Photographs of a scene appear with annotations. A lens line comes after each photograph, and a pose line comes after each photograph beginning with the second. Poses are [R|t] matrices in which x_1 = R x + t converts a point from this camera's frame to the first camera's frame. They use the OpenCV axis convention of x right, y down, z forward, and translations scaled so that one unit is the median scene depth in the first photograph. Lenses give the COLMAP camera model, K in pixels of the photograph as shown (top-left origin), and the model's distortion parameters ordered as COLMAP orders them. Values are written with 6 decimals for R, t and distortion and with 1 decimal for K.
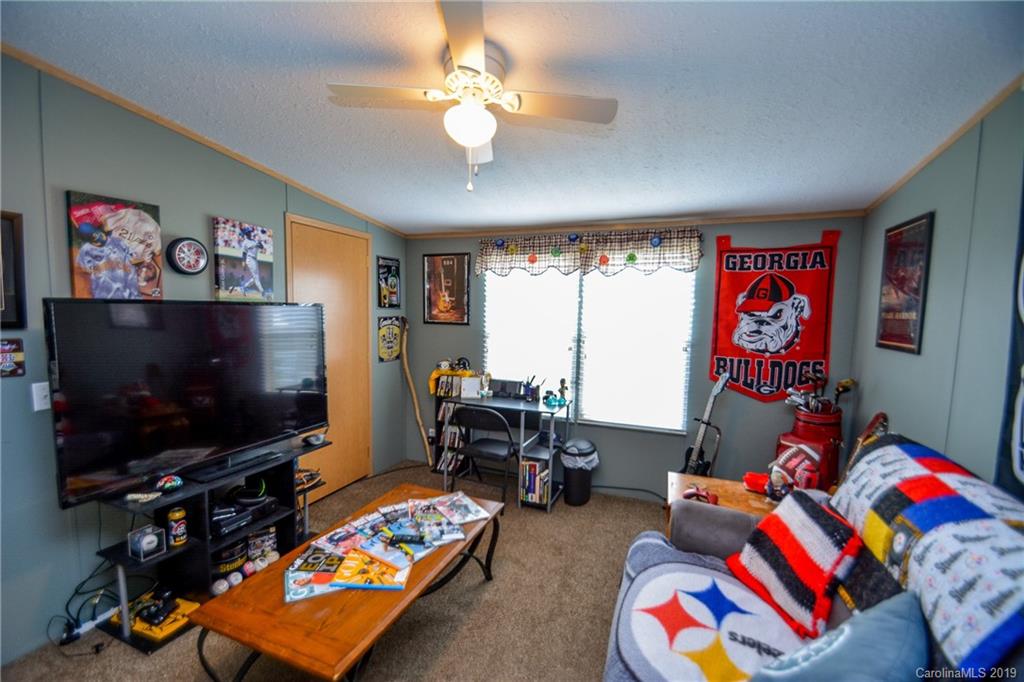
lens RADIAL K [[447.9, 0, 499.0], [0, 447.9, 351.8], [0, 0, 1]] dist [0.017621, -0.018990]
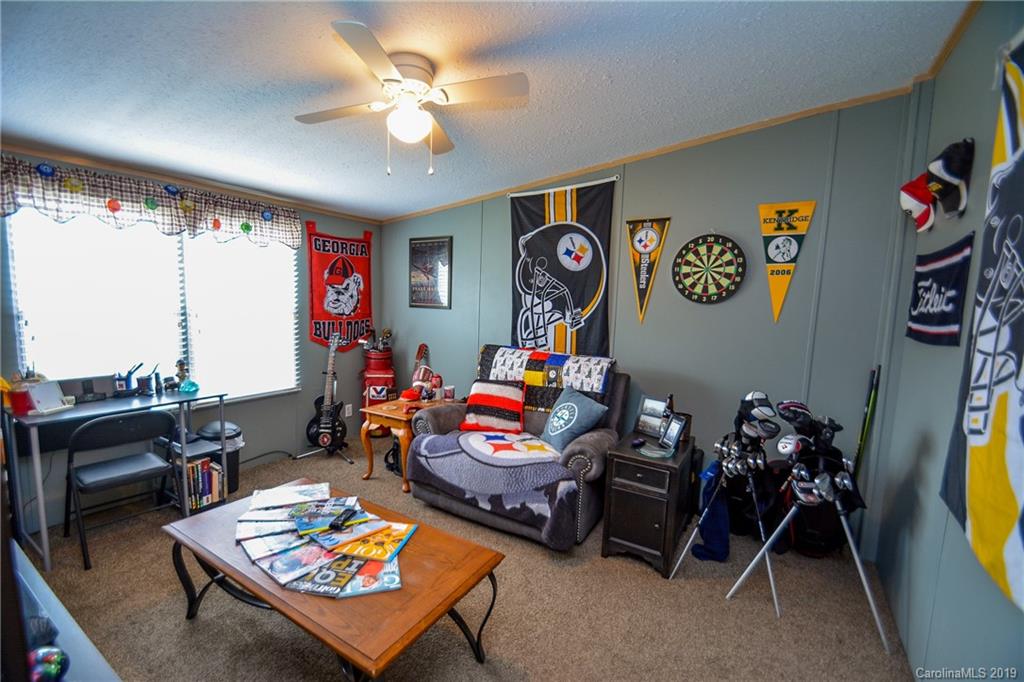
lens RADIAL K [[447.9, 0, 499.0], [0, 447.9, 351.8], [0, 0, 1]] dist [0.017621, -0.018990]
pose [[0.166496, -0.128147, 0.977680, -0.788537], [0.065880, 0.990749, 0.118641, -0.022571], [-0.983839, 0.044656, 0.173398, 0.366990]]
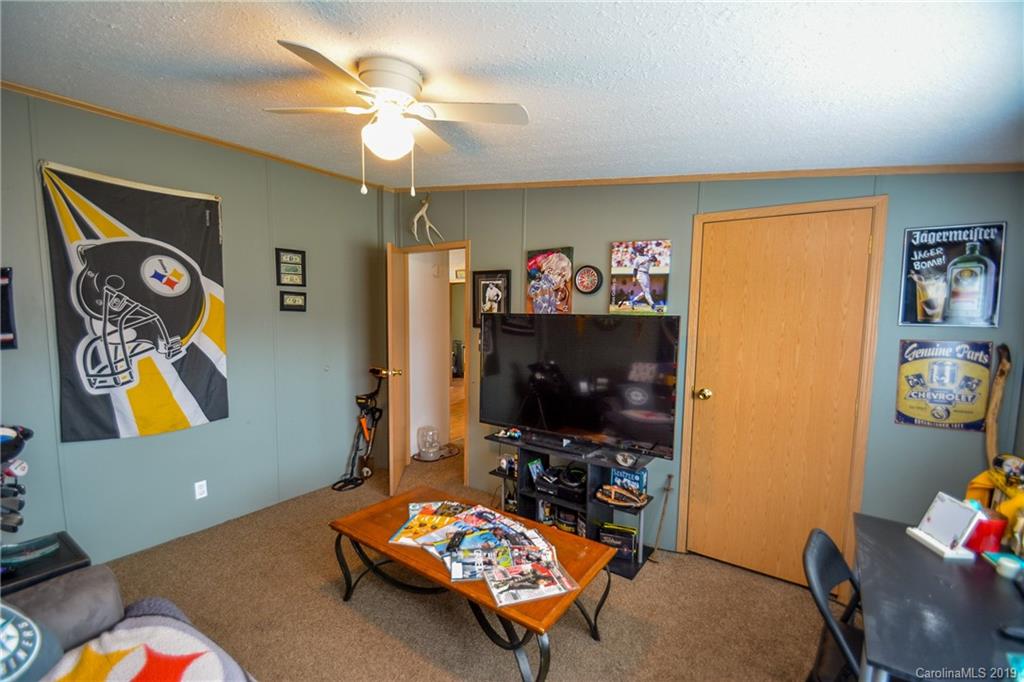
lens RADIAL K [[447.9, 0, 499.0], [0, 447.9, 351.8], [0, 0, 1]] dist [0.017621, -0.018990]
pose [[-0.228019, 0.072834, -0.970929, 0.568405], [-0.106415, 0.989360, 0.099208, -0.097805], [0.967824, 0.125942, -0.217843, 0.954309]]
